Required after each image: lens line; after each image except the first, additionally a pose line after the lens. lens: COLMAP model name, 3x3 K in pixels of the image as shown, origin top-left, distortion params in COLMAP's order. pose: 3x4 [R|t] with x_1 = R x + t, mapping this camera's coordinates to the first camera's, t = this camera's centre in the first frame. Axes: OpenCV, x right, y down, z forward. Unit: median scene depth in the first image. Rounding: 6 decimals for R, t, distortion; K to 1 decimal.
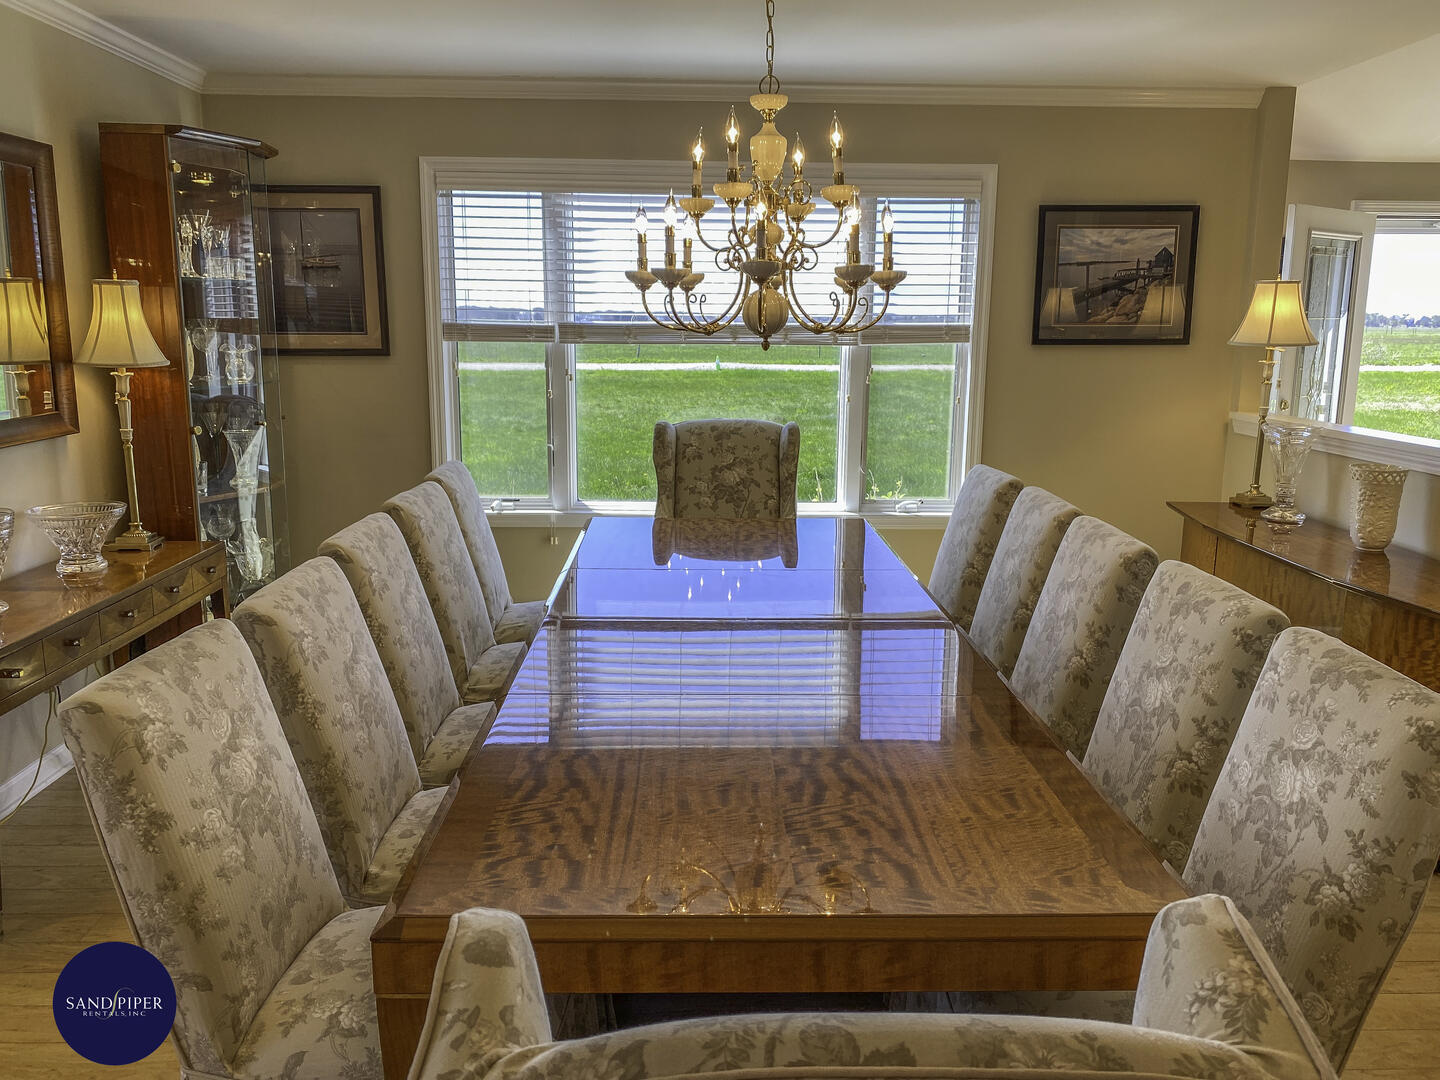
lens RADIAL K [[1099.6, 0, 720.0], [0, 1099.6, 540.0], [0, 0, 1]] dist [0.007635, -0.001018]
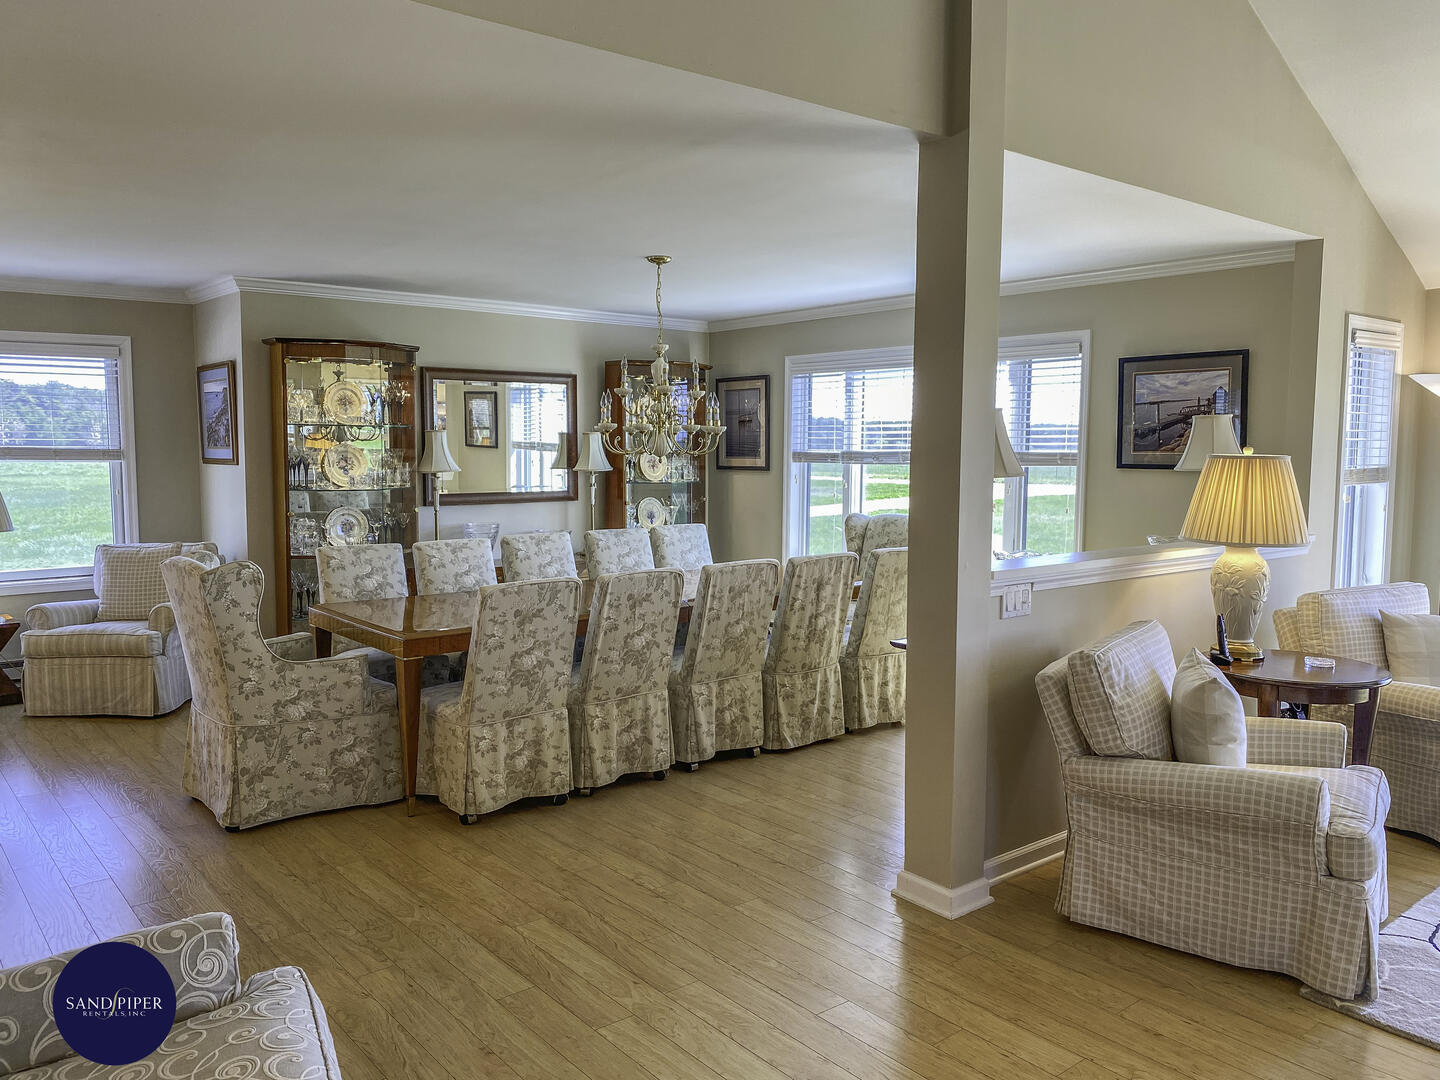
lens RADIAL K [[1081.4, 0, 720.0], [0, 1081.4, 540.0], [0, 0, 1]] dist [0.062163, -0.000337]
pose [[0.617052, 0.064934, -0.784239, 0.997176], [-0.151629, 0.987725, -0.037522, 0.014309], [0.772176, 0.142067, 0.619323, -0.087982]]
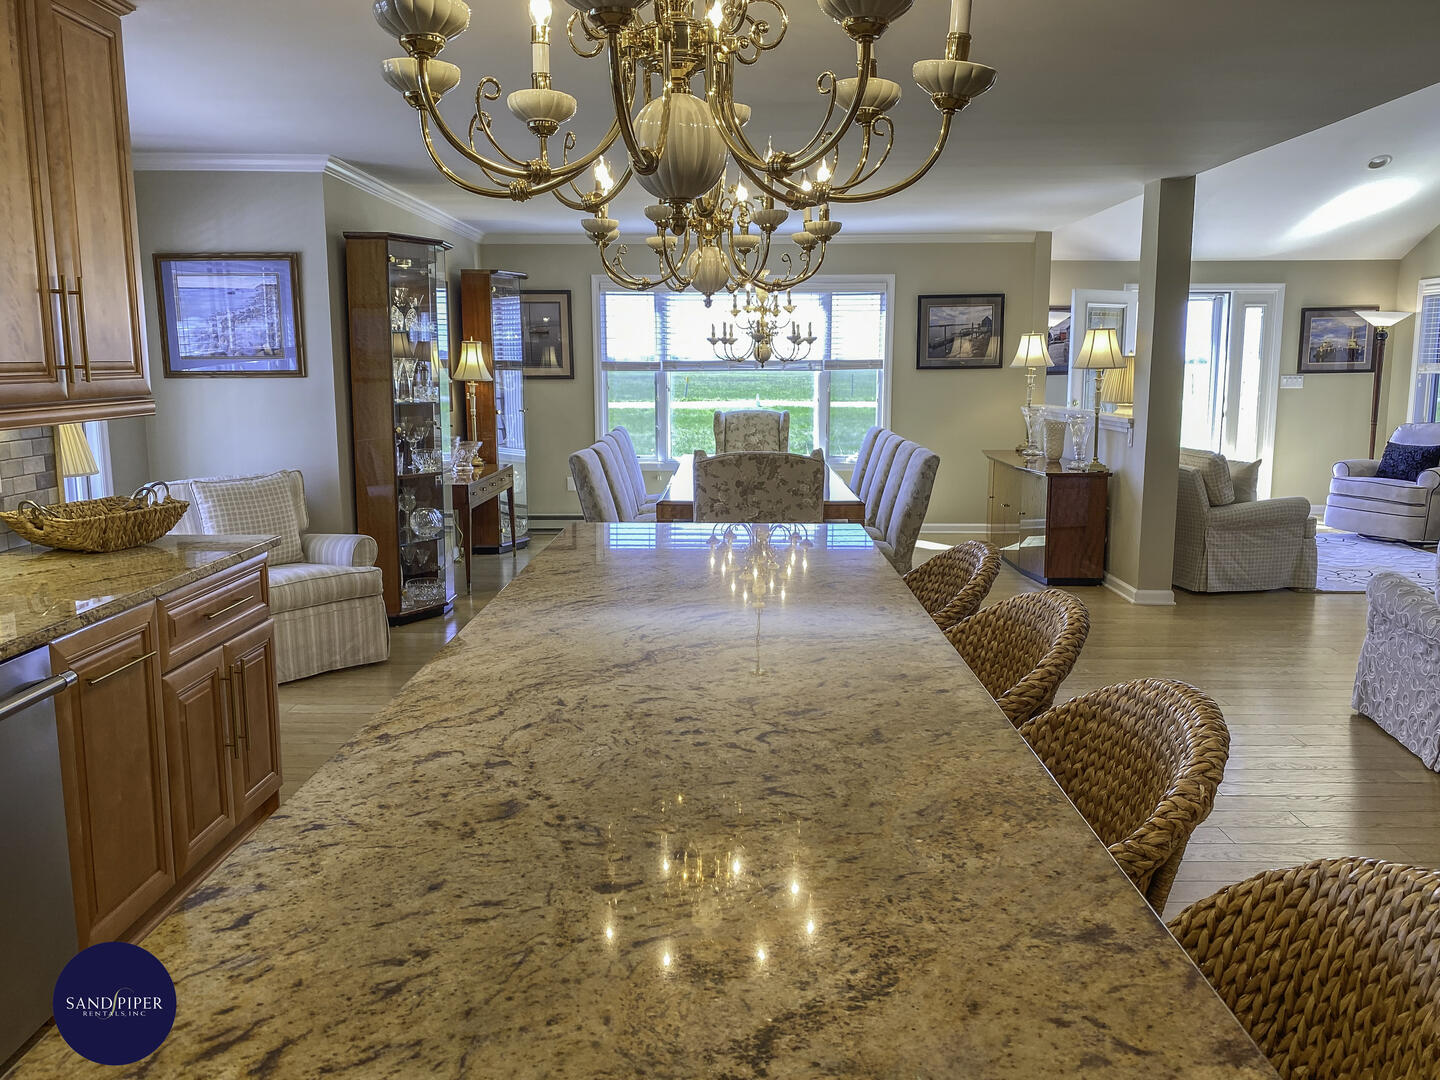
lens RADIAL K [[1081.4, 0, 720.0], [0, 1081.4, 540.0], [0, 0, 1]] dist [0.062163, -0.000337]
pose [[0.999182, -0.003224, -0.040315, 0.025520], [0.001822, 0.999394, -0.034766, 0.178365], [0.040403, 0.034664, 0.998582, -0.857292]]
